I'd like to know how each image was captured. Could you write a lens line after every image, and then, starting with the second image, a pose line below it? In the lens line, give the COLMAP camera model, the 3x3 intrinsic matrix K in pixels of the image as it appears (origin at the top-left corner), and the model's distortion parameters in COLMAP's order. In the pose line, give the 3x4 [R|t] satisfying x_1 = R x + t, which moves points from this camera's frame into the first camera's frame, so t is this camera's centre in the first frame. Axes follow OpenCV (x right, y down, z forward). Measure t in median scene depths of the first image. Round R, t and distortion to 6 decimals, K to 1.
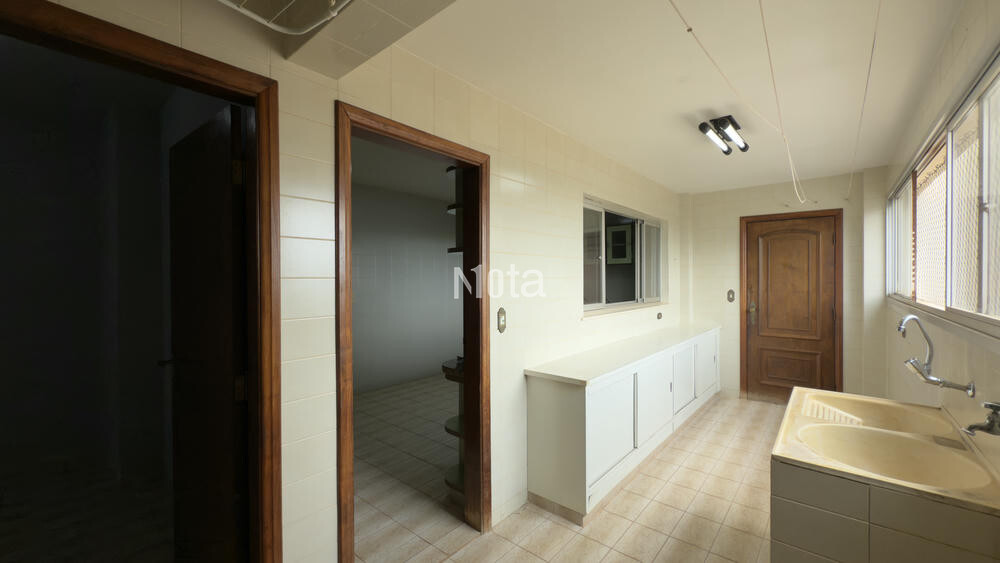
lens RADIAL K [[398.2, 0, 500.0], [0, 398.2, 281.5], [0, 0, 1]] dist [-0.000420, -0.000093]
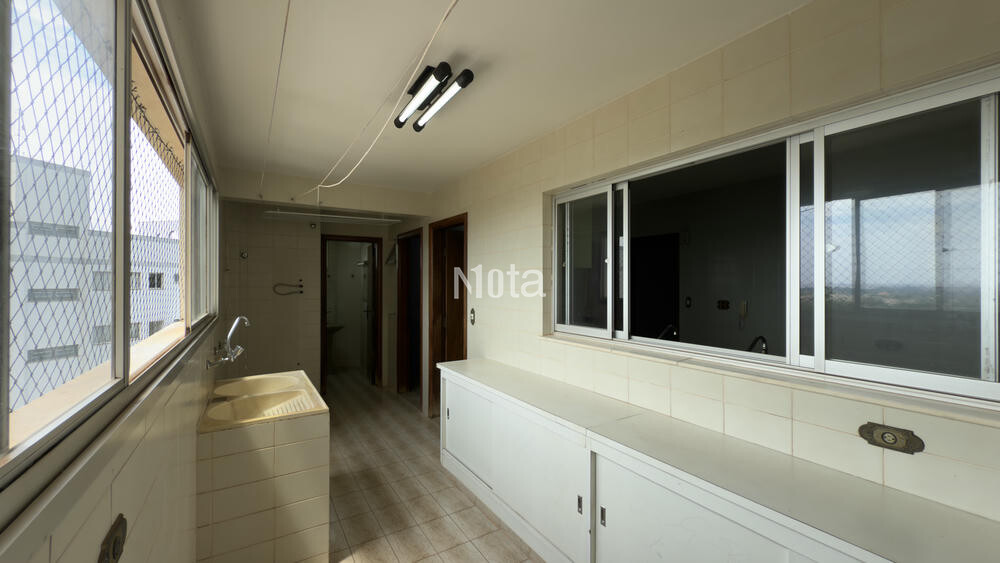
lens RADIAL K [[398.2, 0, 500.0], [0, 398.2, 281.5], [0, 0, 1]] dist [-0.000420, -0.000093]
pose [[-0.299037, -0.002706, -0.954238, 1.161580], [-0.011756, 0.999931, 0.000848, -0.029939], [0.954169, 0.011472, -0.299048, 1.274341]]
